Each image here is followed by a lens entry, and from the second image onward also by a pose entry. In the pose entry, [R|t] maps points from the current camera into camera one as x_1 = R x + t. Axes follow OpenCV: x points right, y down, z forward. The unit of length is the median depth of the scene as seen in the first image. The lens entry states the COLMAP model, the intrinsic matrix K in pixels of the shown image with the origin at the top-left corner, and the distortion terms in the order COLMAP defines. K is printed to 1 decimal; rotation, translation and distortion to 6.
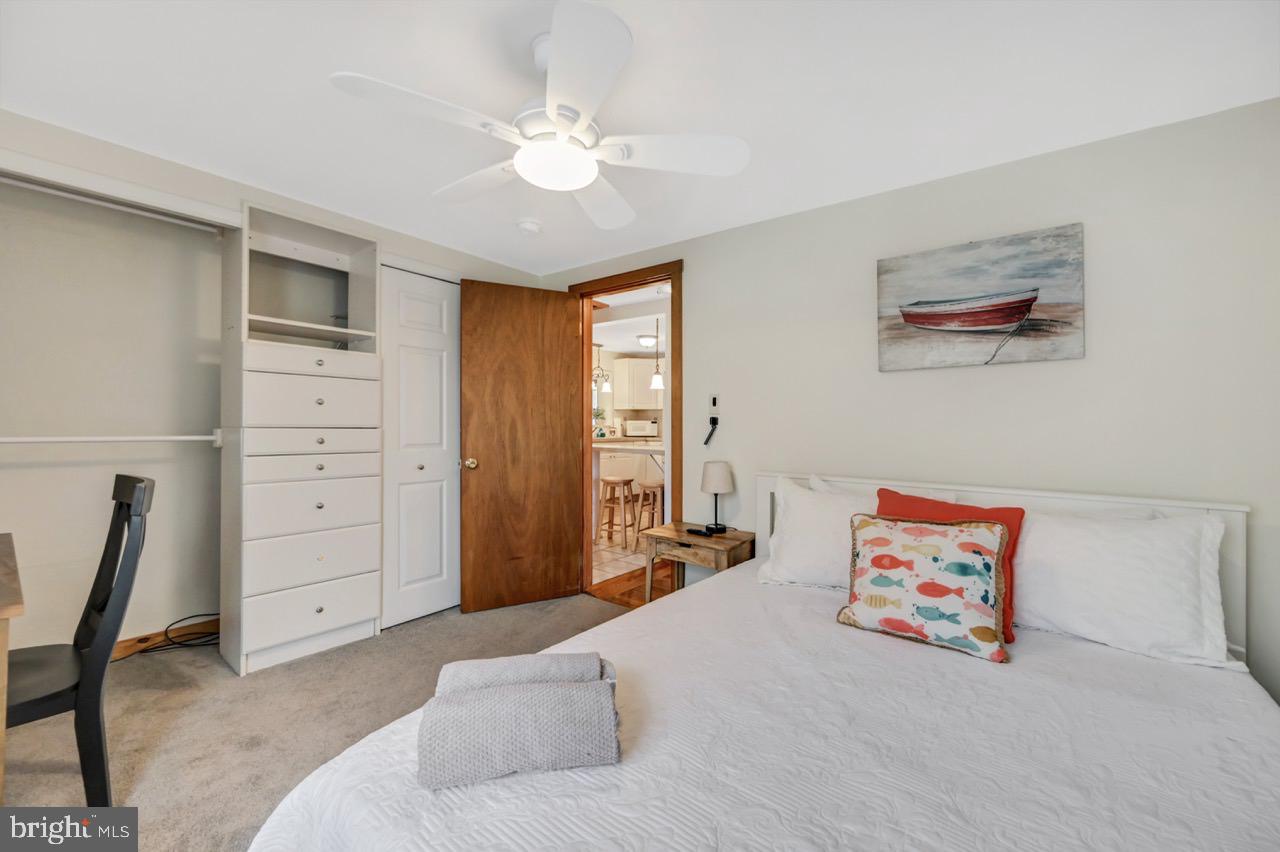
lens RADIAL K [[506.5, 0, 643.9], [0, 506.5, 418.5], [0, 0, 1]] dist [-0.004223, 0.001046]
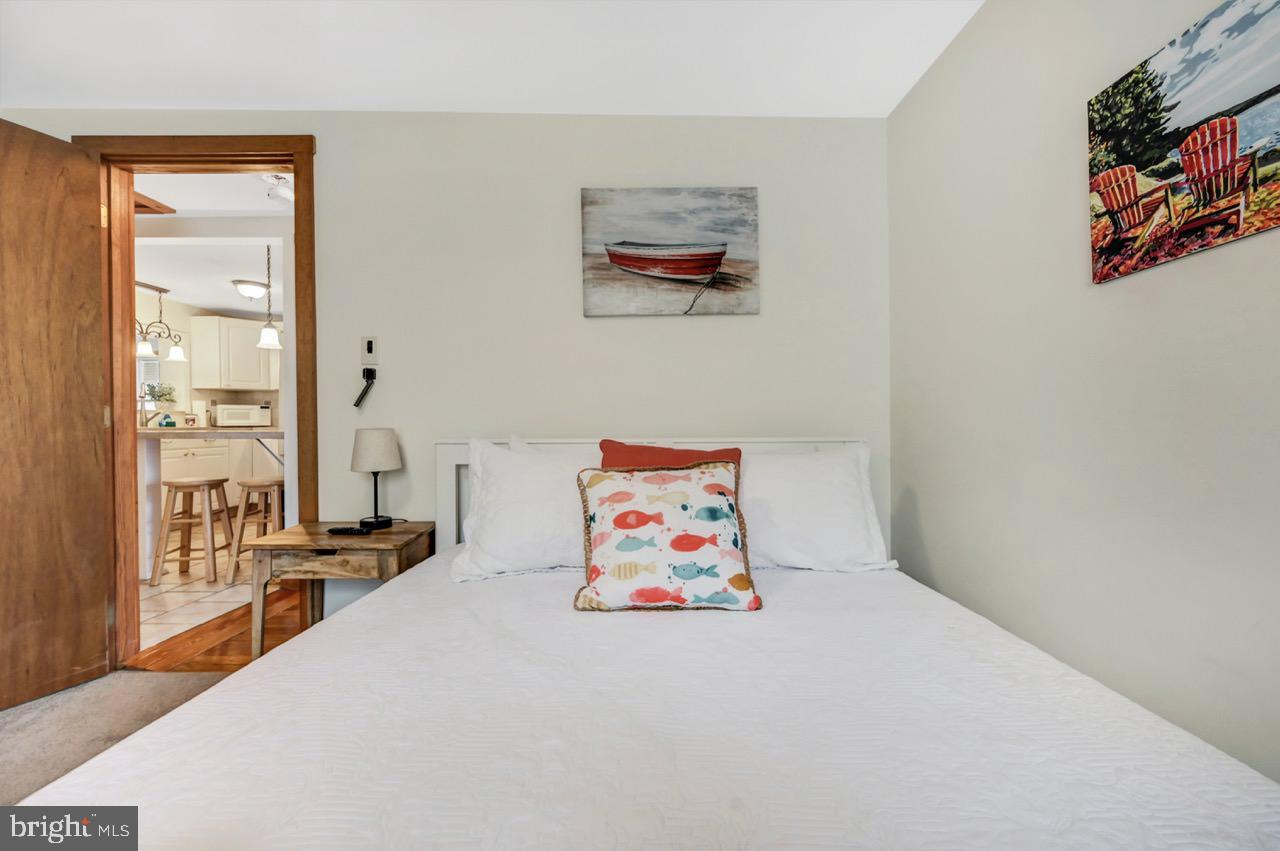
lens RADIAL K [[506.5, 0, 644.2], [0, 506.5, 422.7], [0, 0, 1]] dist [-0.004223, 0.001046]
pose [[0.787733, -0.011442, 0.615911, 0.005065], [0.006712, 0.999928, 0.009991, 0.083994], [-0.615981, -0.003737, 0.787752, 0.246409]]
